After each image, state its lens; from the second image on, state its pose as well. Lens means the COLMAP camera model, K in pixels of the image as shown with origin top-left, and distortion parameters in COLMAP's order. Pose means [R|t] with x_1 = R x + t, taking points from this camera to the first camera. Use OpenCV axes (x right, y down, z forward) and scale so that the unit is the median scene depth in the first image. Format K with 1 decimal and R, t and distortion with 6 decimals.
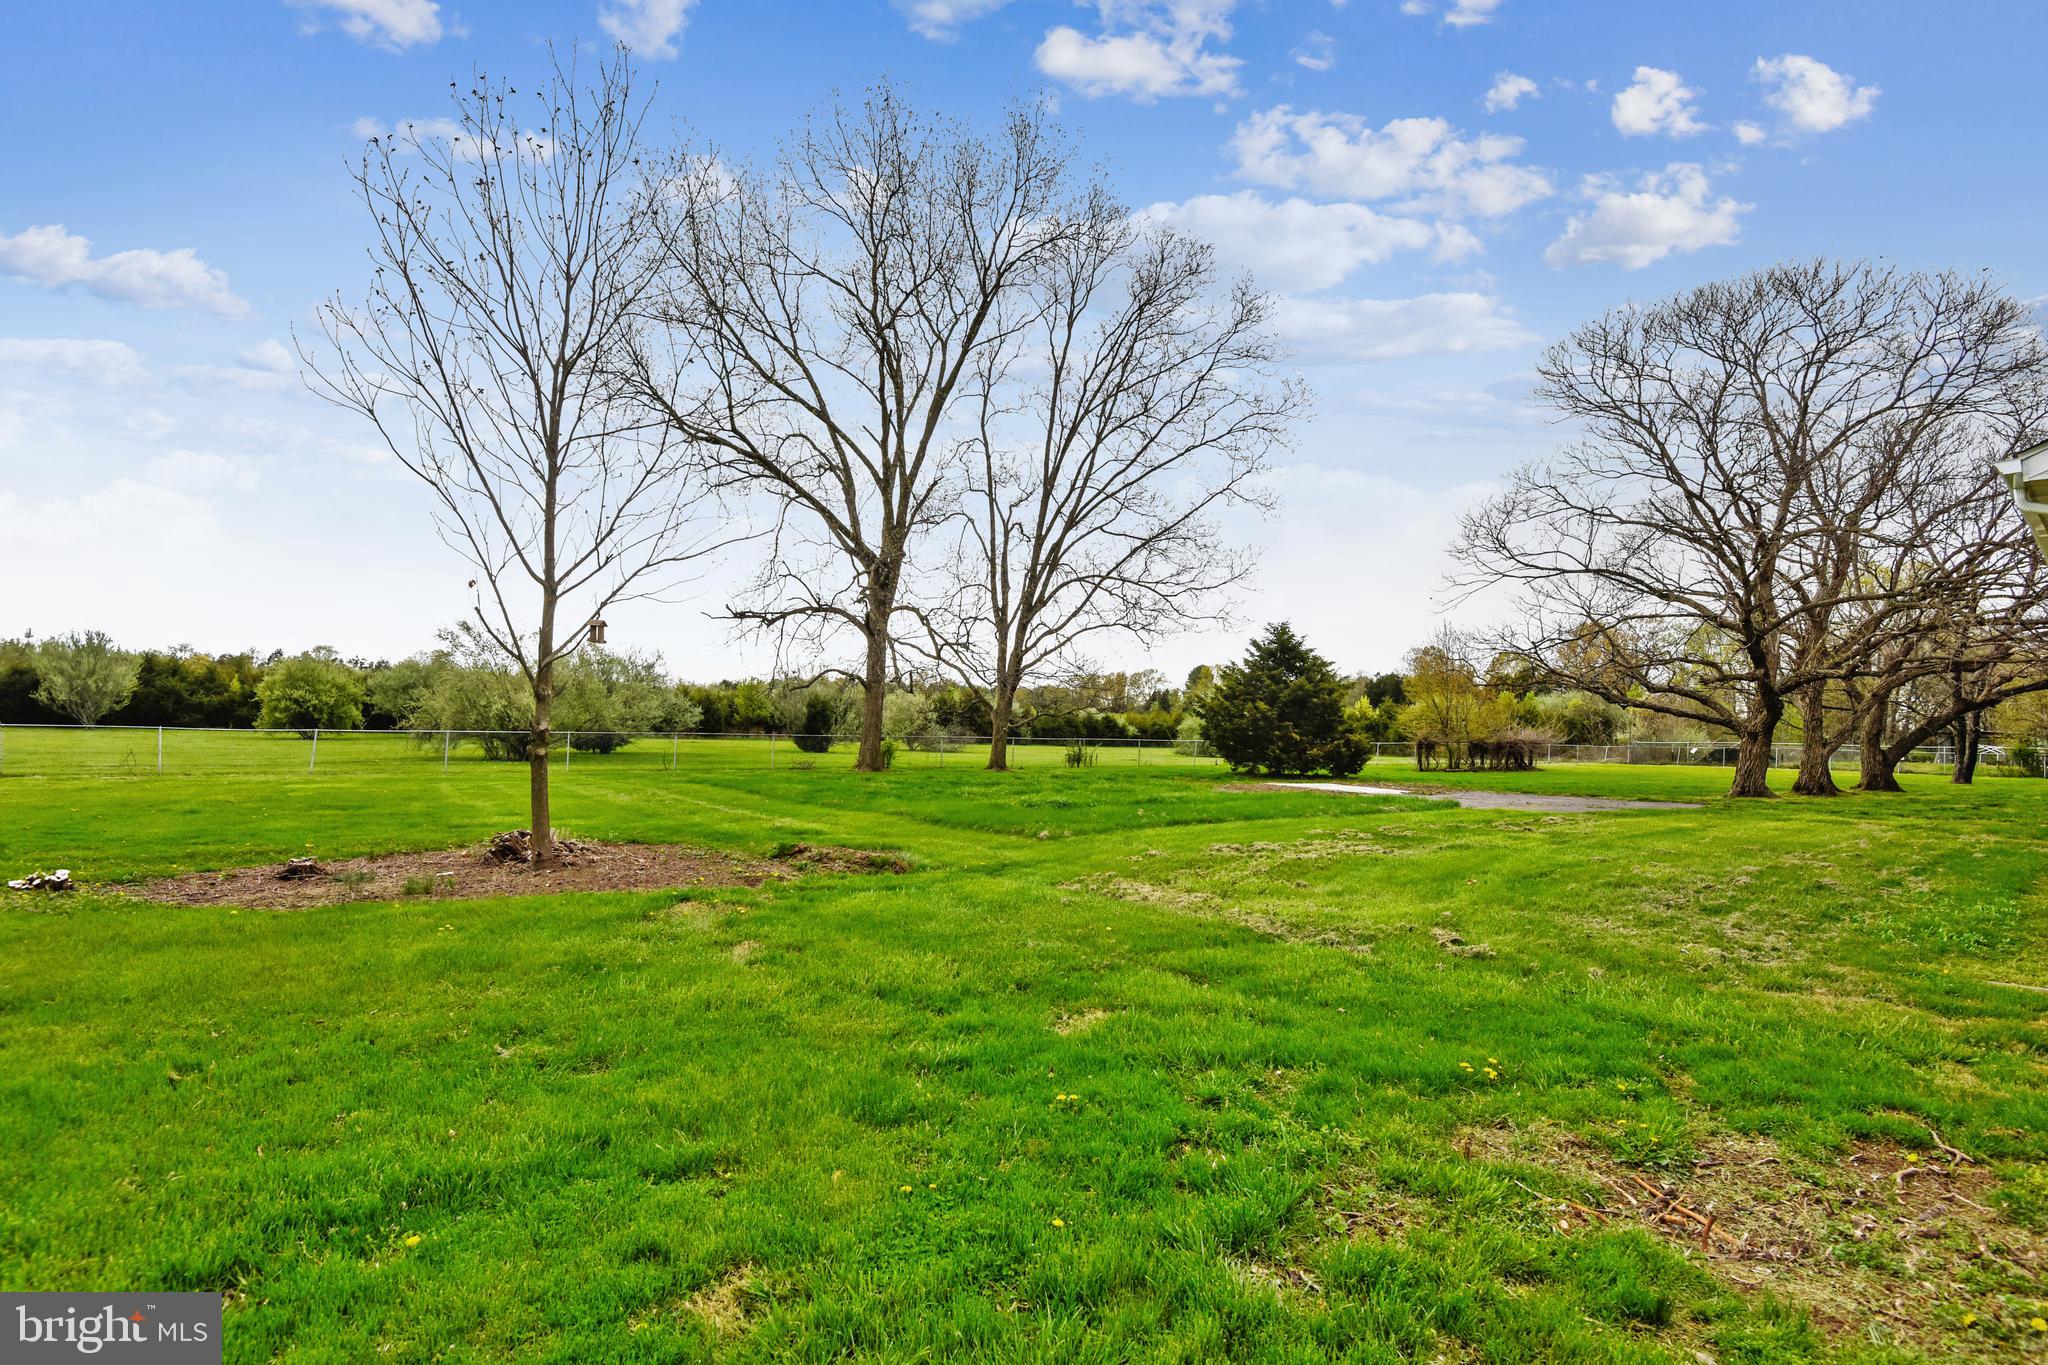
lens RADIAL K [[1000.4, 0, 1024.0], [0, 1000.4, 682.5], [0, 0, 1]] dist [-0.001662, -0.000100]
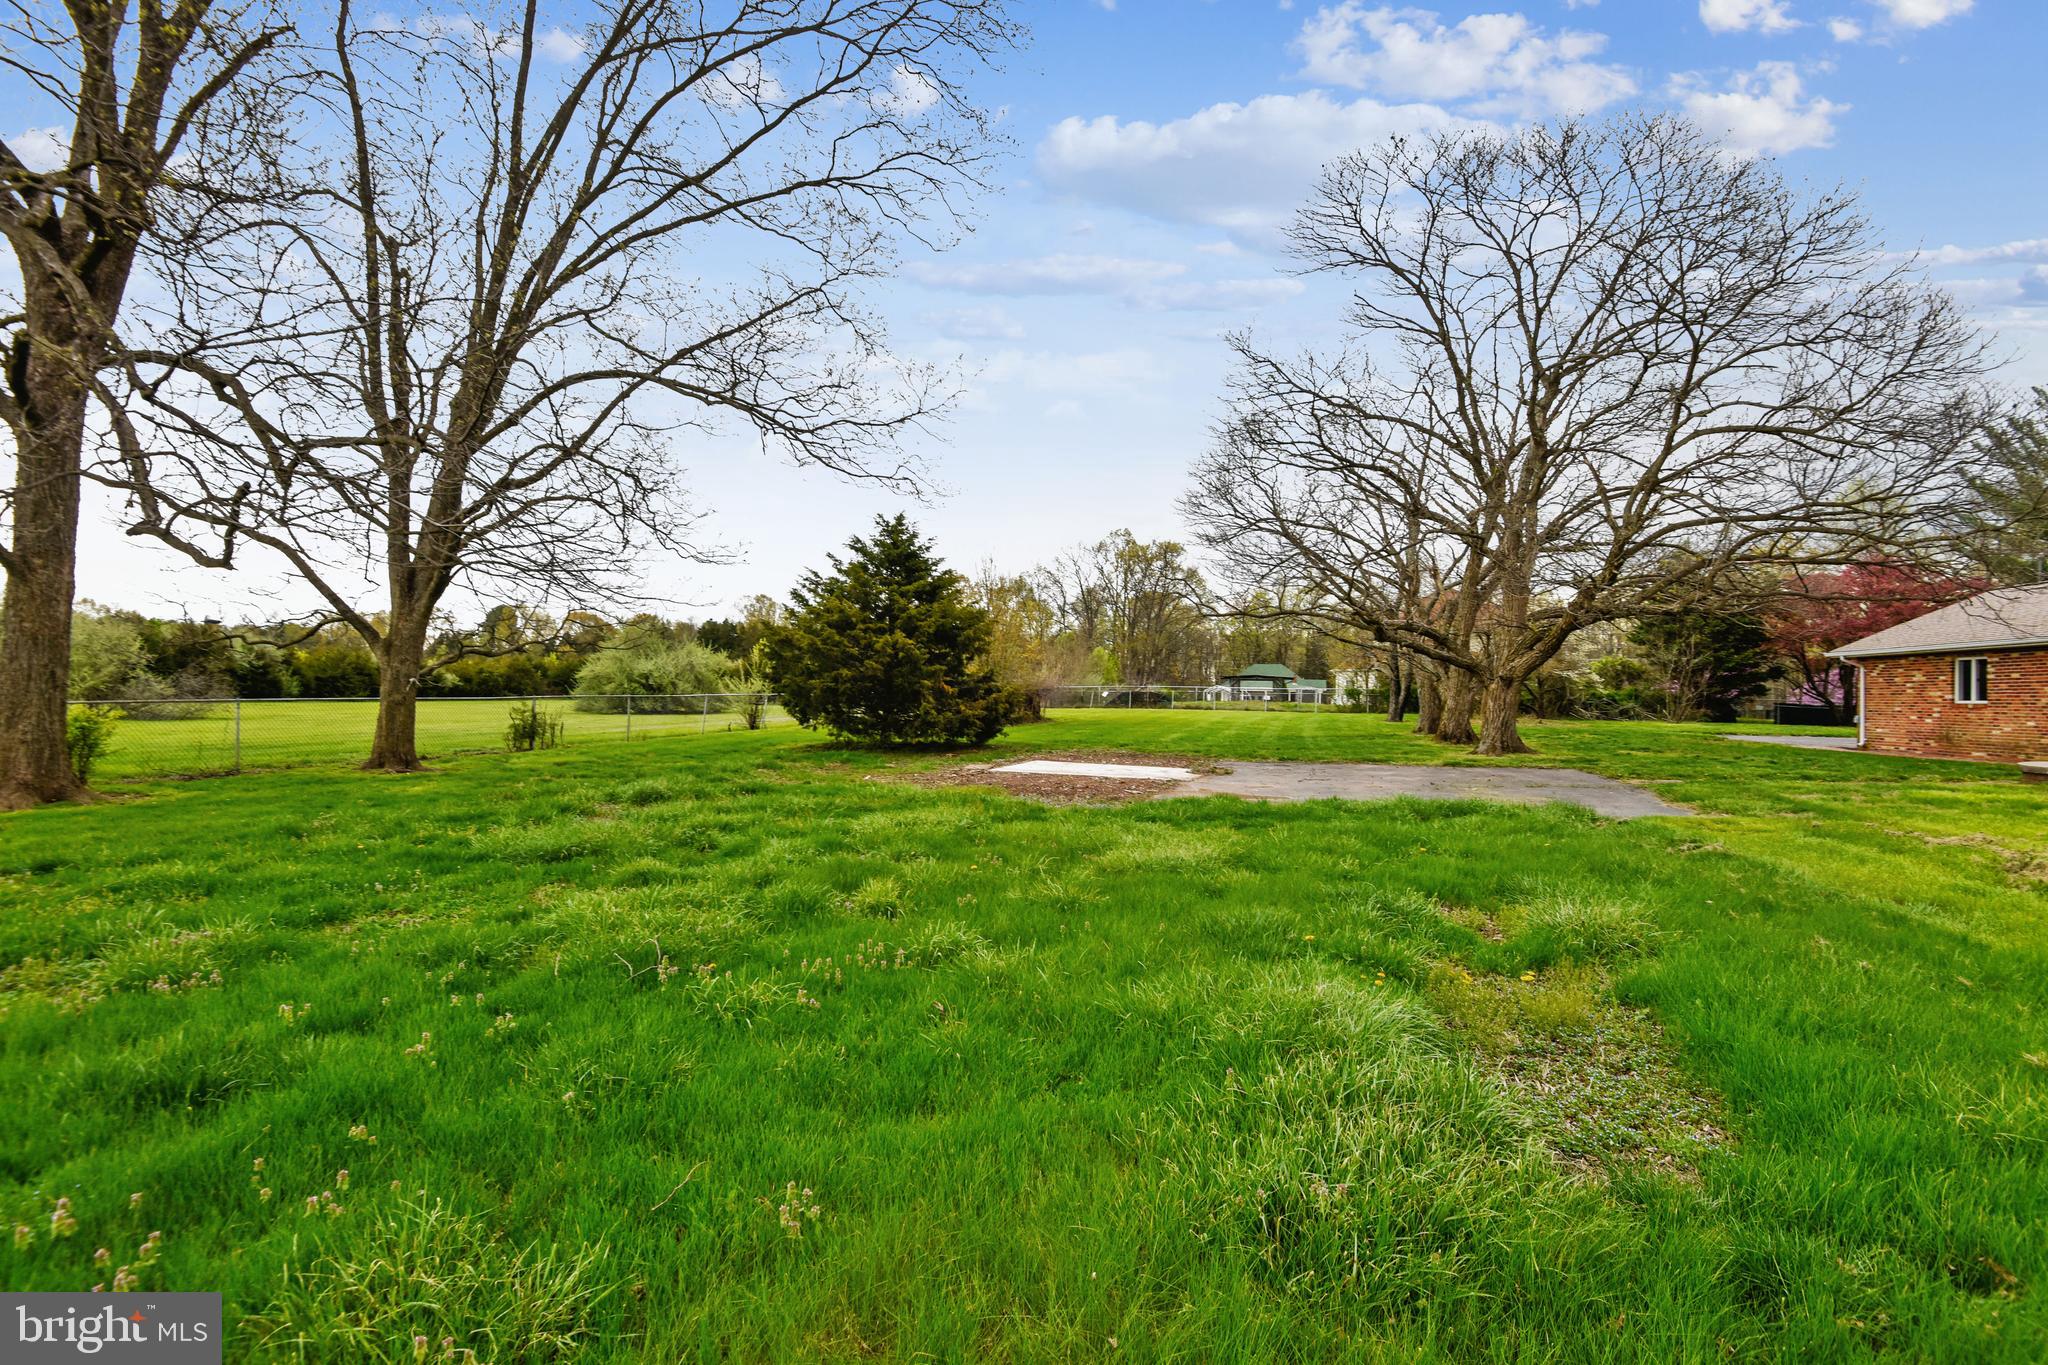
lens RADIAL K [[1000.4, 0, 1024.0], [0, 1000.4, 682.5], [0, 0, 1]] dist [-0.001662, -0.000100]
pose [[0.789212, -0.013237, 0.613978, -0.056977], [-0.020014, 0.998682, 0.047257, 0.012013], [-0.613794, -0.049584, 0.787908, 0.300097]]
